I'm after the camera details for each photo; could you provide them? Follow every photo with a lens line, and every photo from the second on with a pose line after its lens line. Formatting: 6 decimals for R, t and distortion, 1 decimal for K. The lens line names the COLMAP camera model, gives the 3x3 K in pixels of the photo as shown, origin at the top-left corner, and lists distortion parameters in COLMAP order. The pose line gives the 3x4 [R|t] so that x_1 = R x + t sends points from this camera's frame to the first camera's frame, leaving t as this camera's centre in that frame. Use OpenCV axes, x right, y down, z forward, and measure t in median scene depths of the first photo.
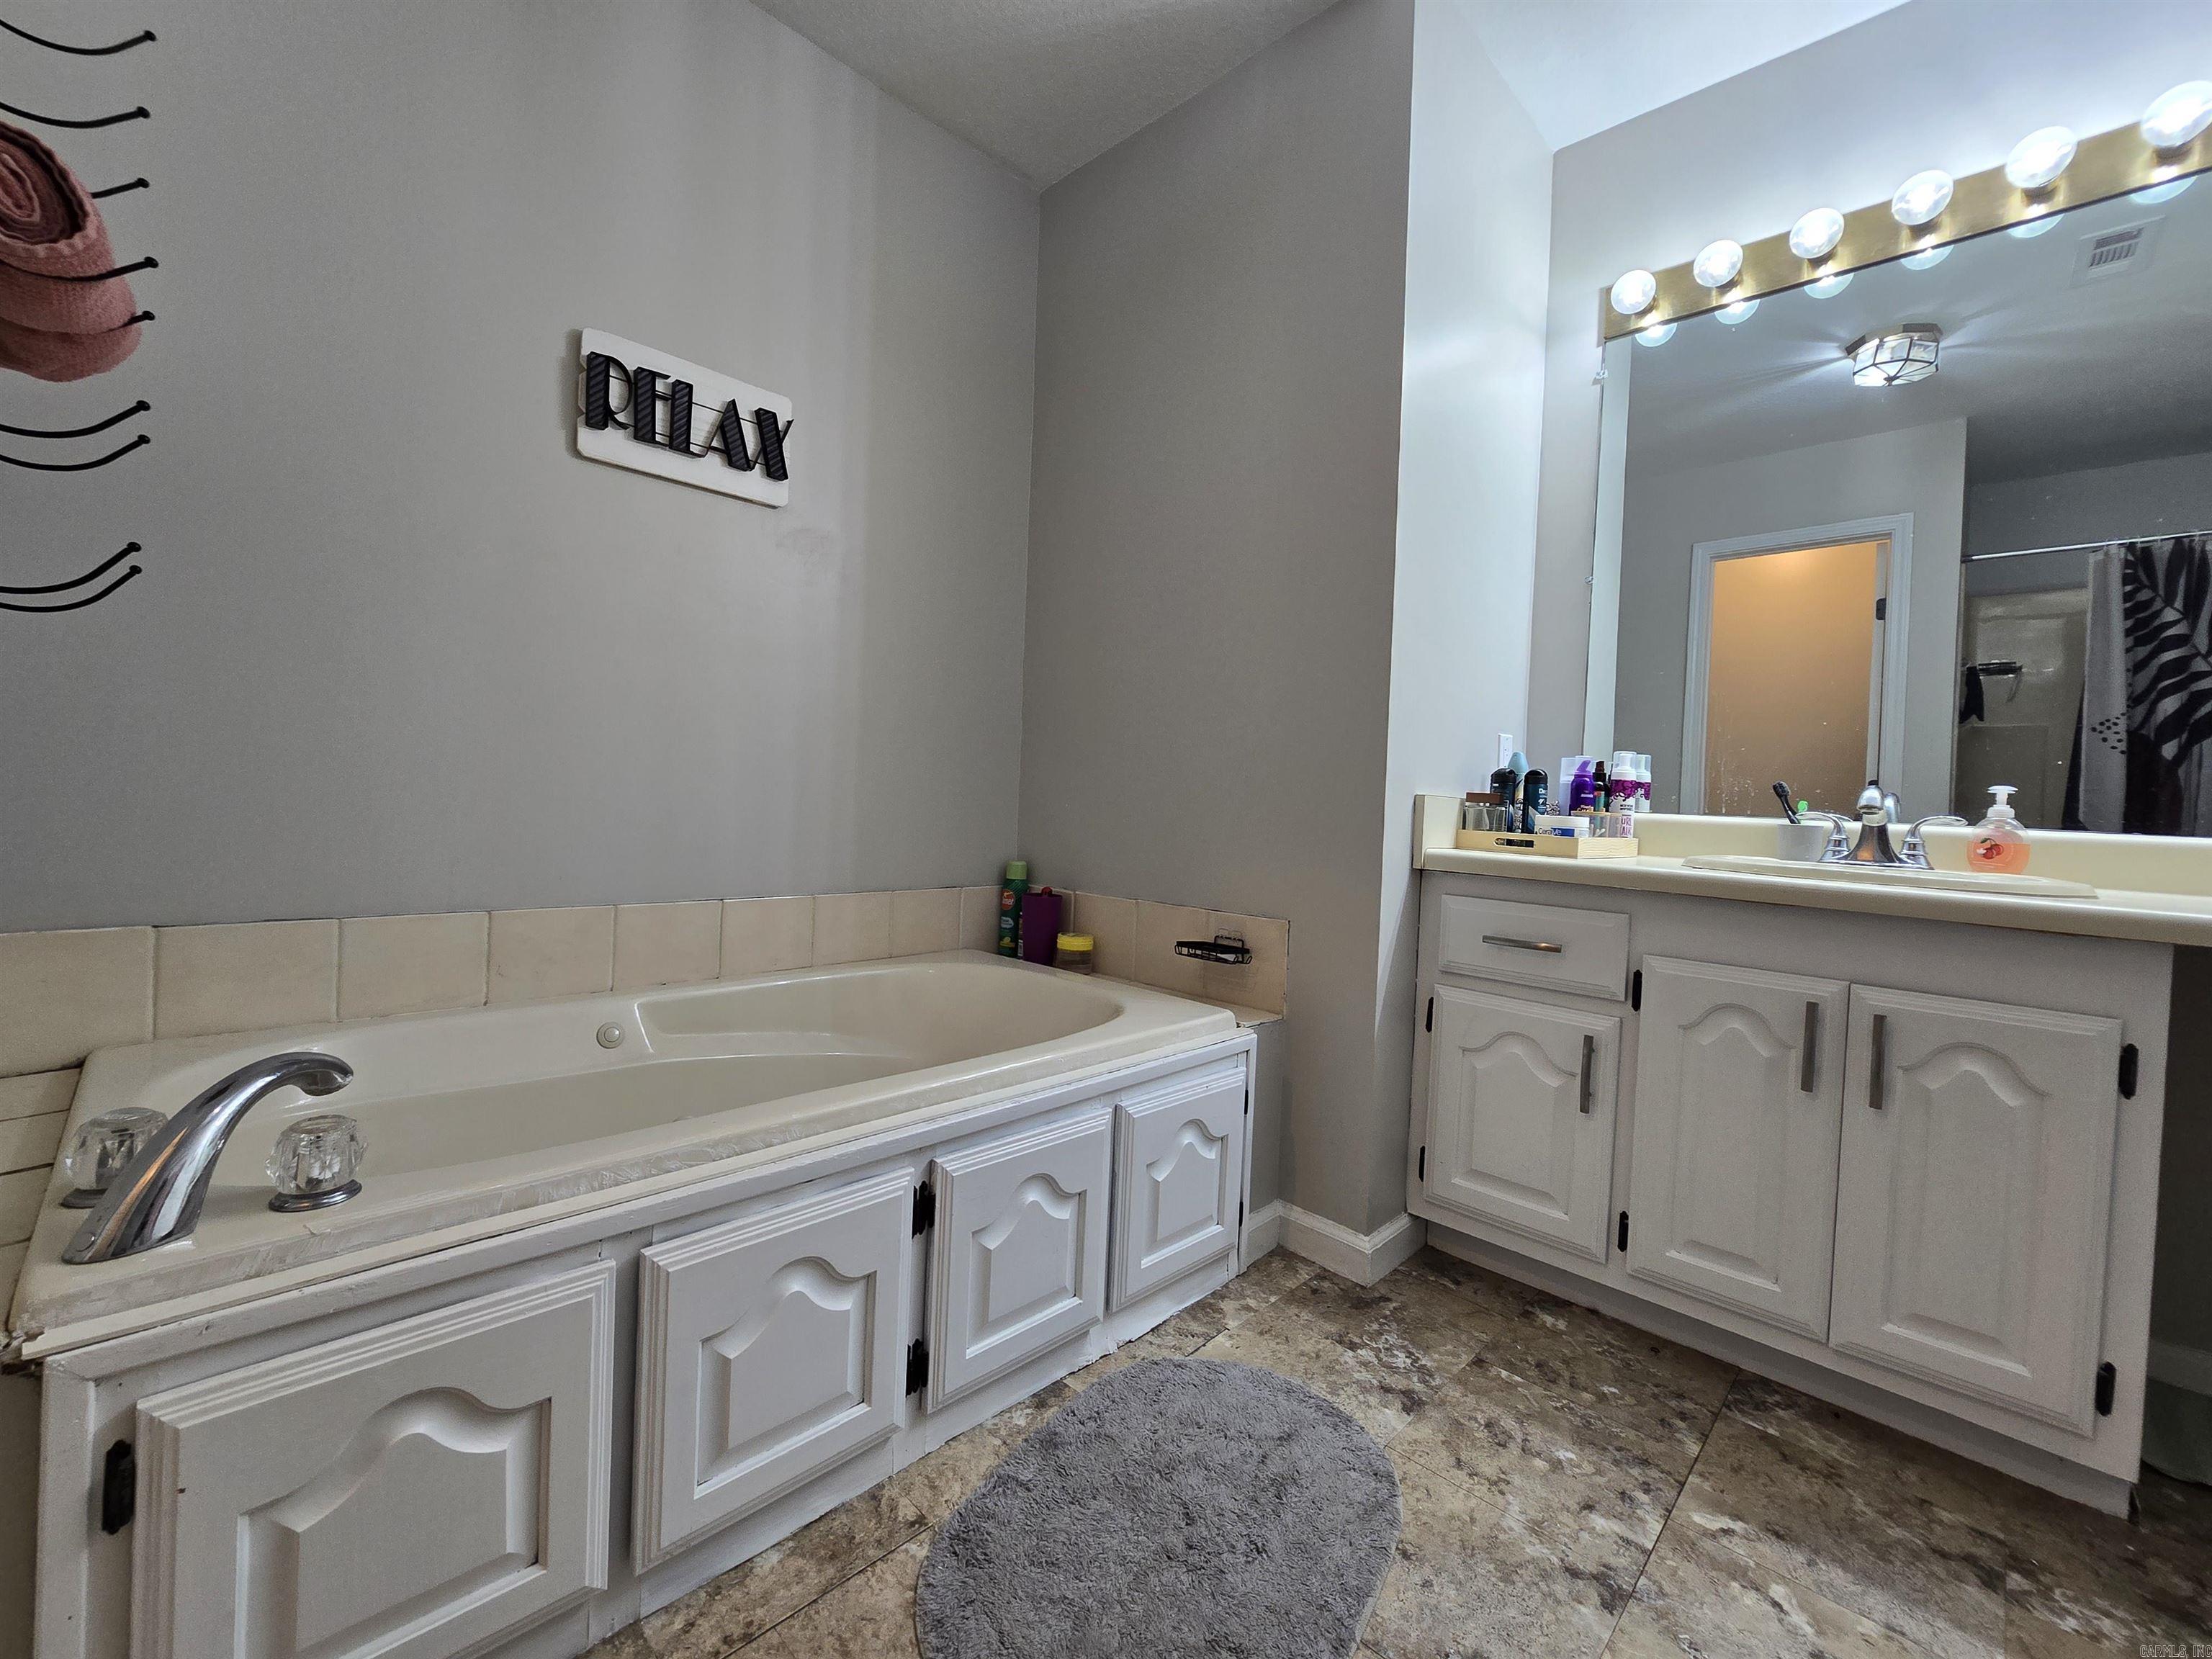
lens RADIAL K [[904.7, 0, 1063.3], [0, 904.7, 811.1], [0, 0, 1]] dist [0.007713, -0.000877]
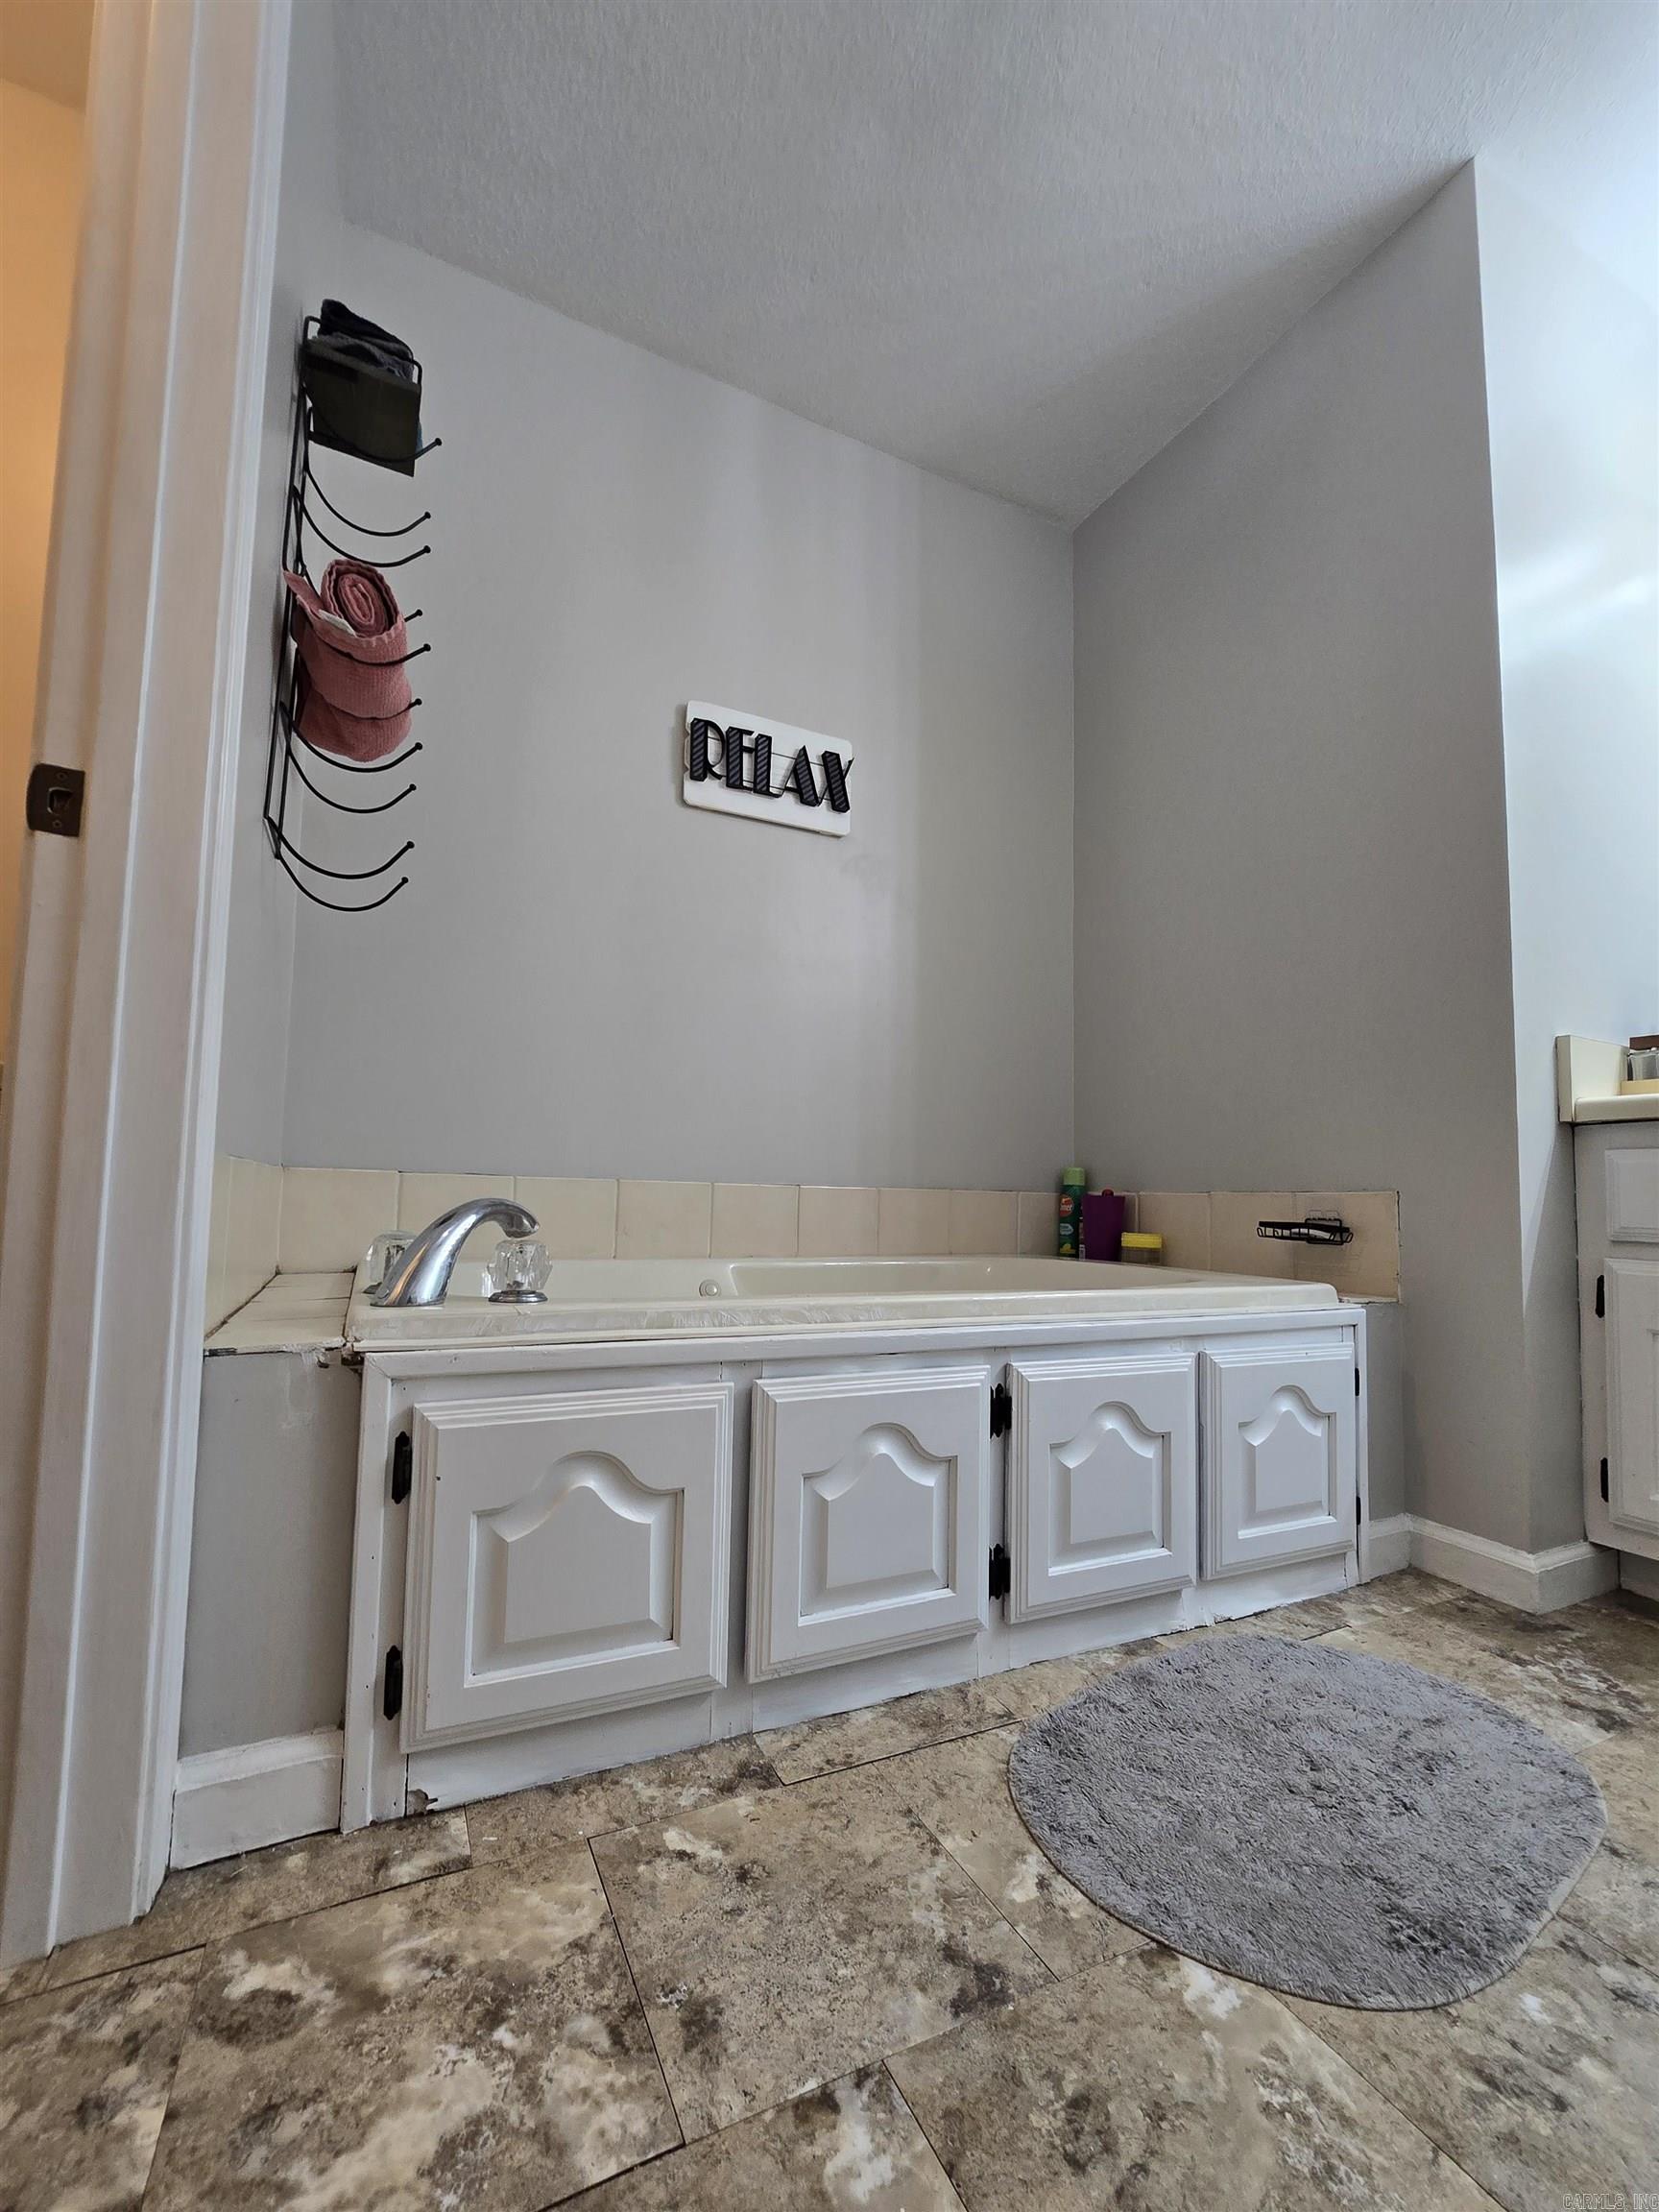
lens RADIAL K [[906.3, 0, 805.5], [0, 906.3, 1141.8], [0, 0, 1]] dist [0.000066, -0.000223]
pose [[0.947055, -0.038977, -0.318697, -0.021543], [0.008478, 0.995294, -0.096533, 0.196477], [0.320960, 0.088720, 0.942928, -0.044149]]
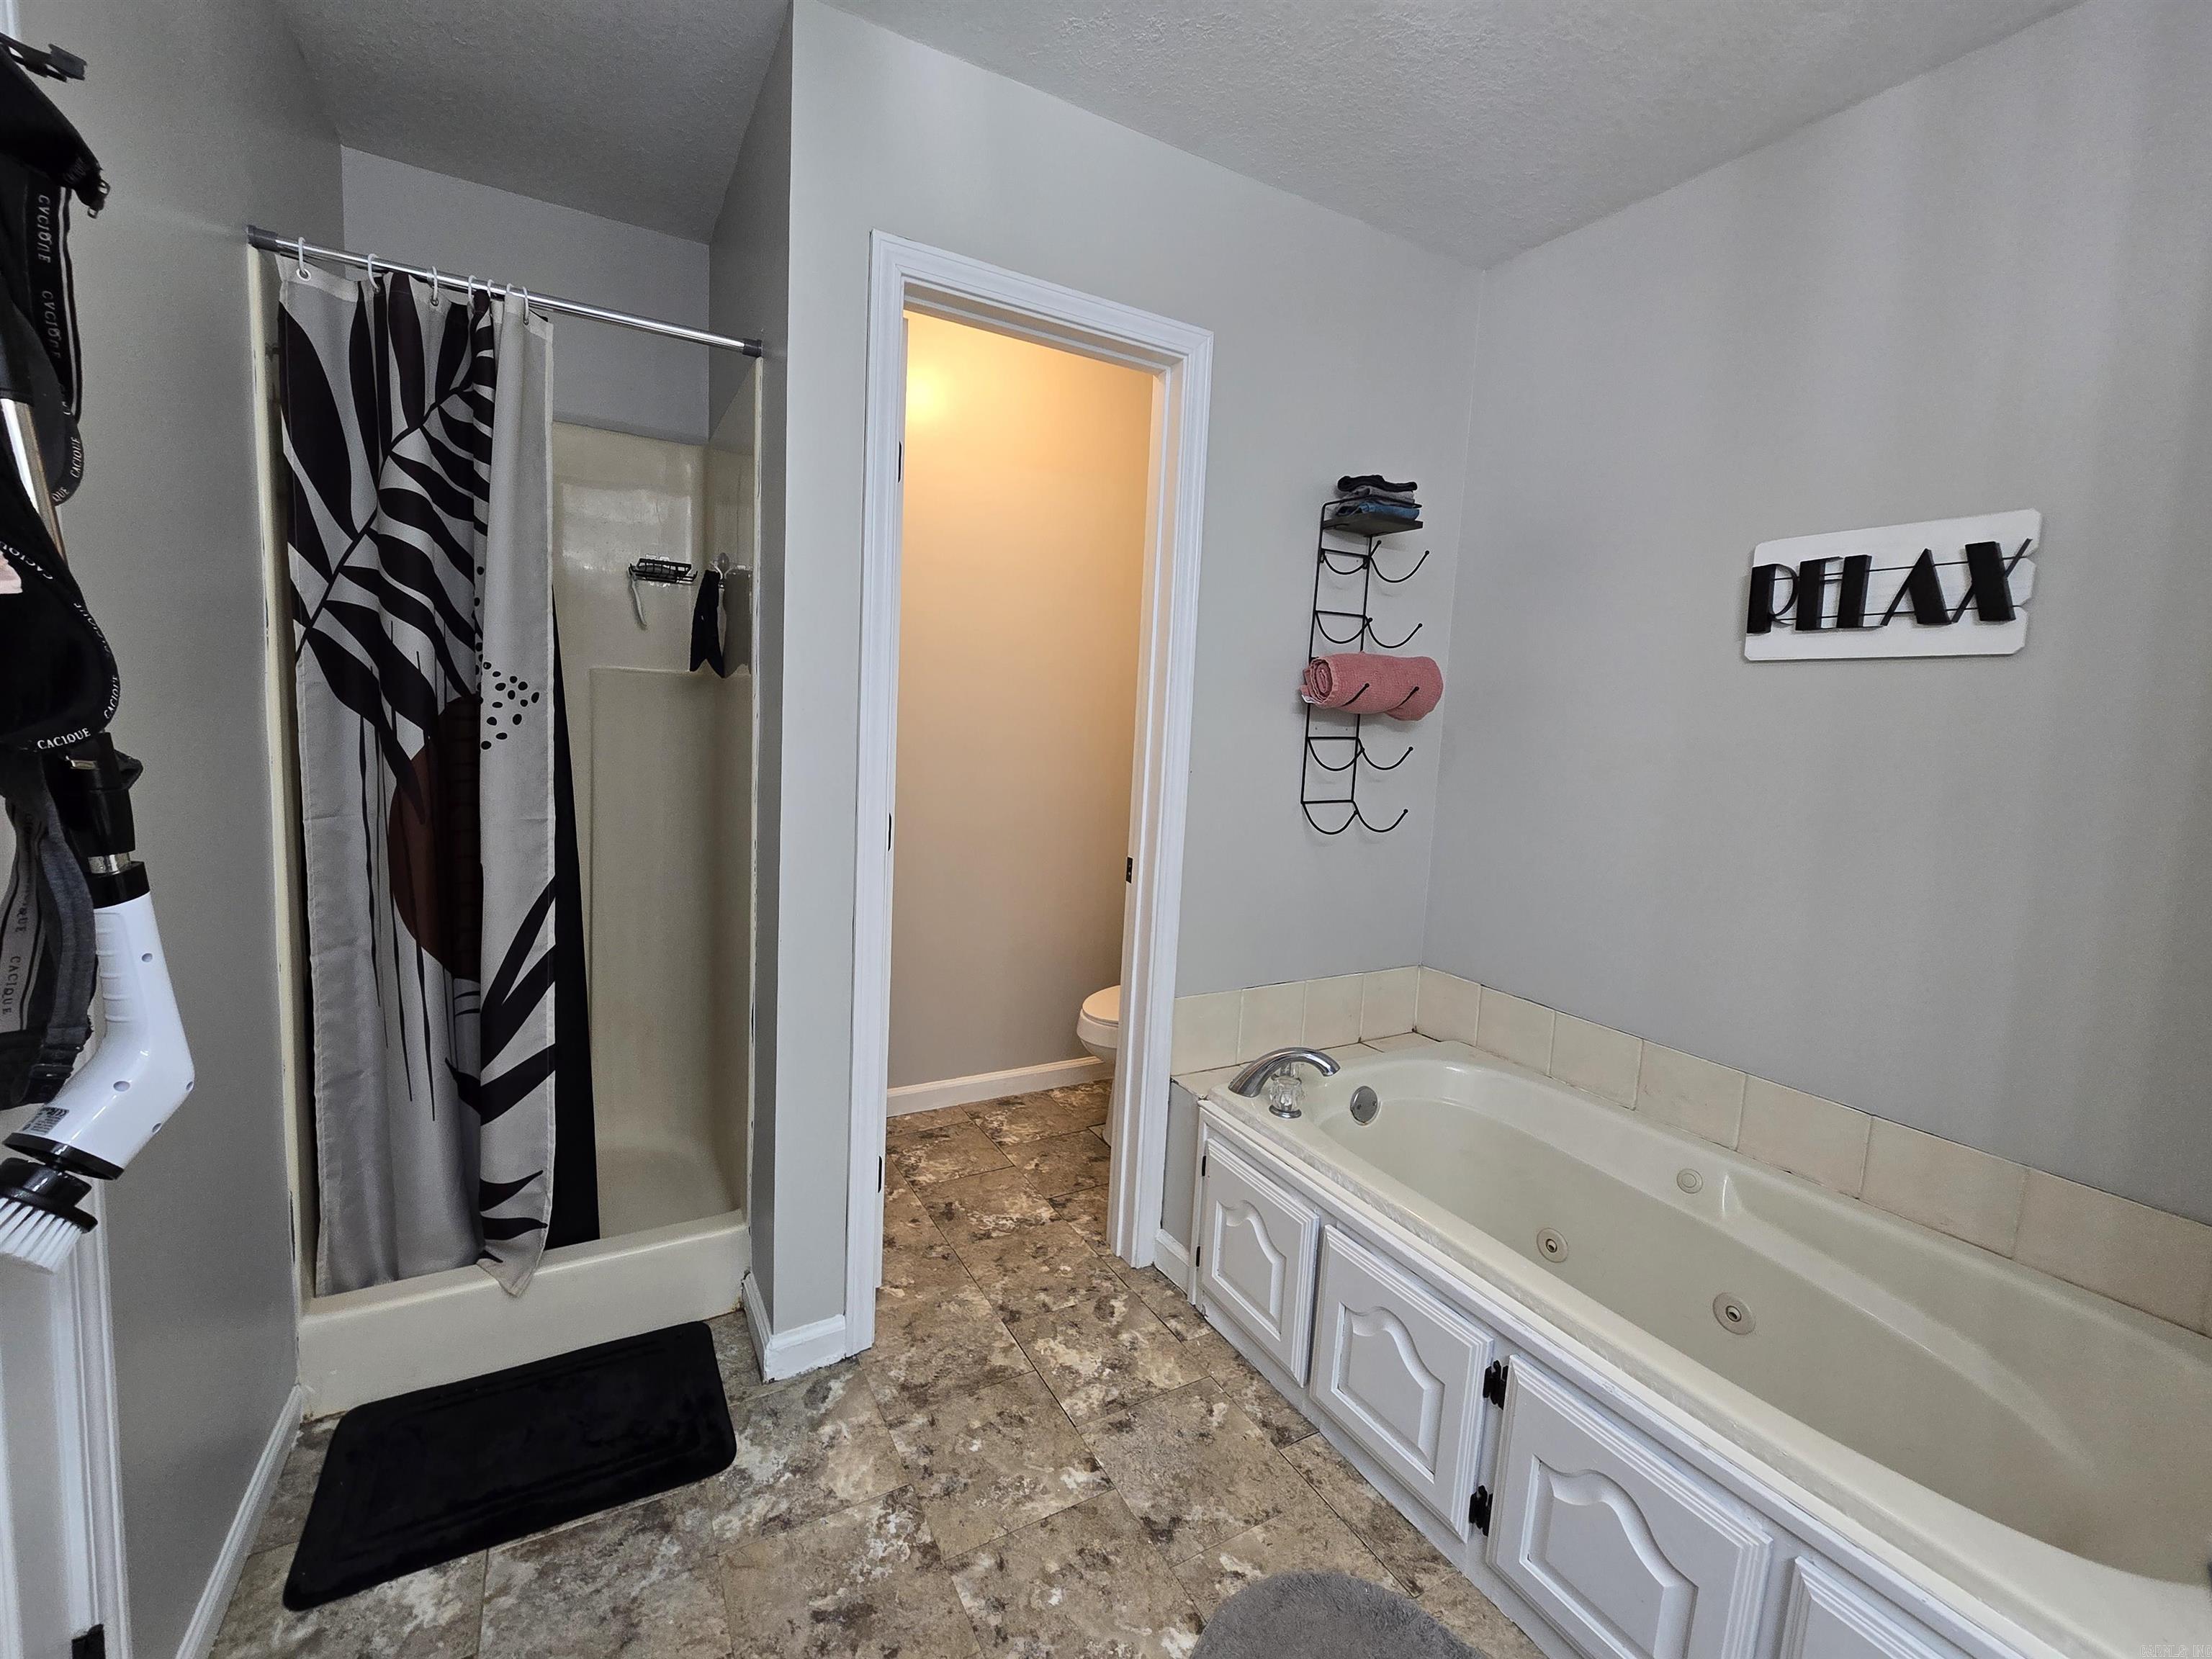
lens RADIAL K [[907.0, 0, 1073.5], [0, 907.0, 807.5], [0, 0, 1]] dist [-0.001242, -0.001779]
pose [[-0.260701, 0.046093, -0.964319, 0.868421], [-0.078685, 0.994522, 0.068809, -0.263083], [0.962208, 0.093816, -0.255646, 0.592697]]
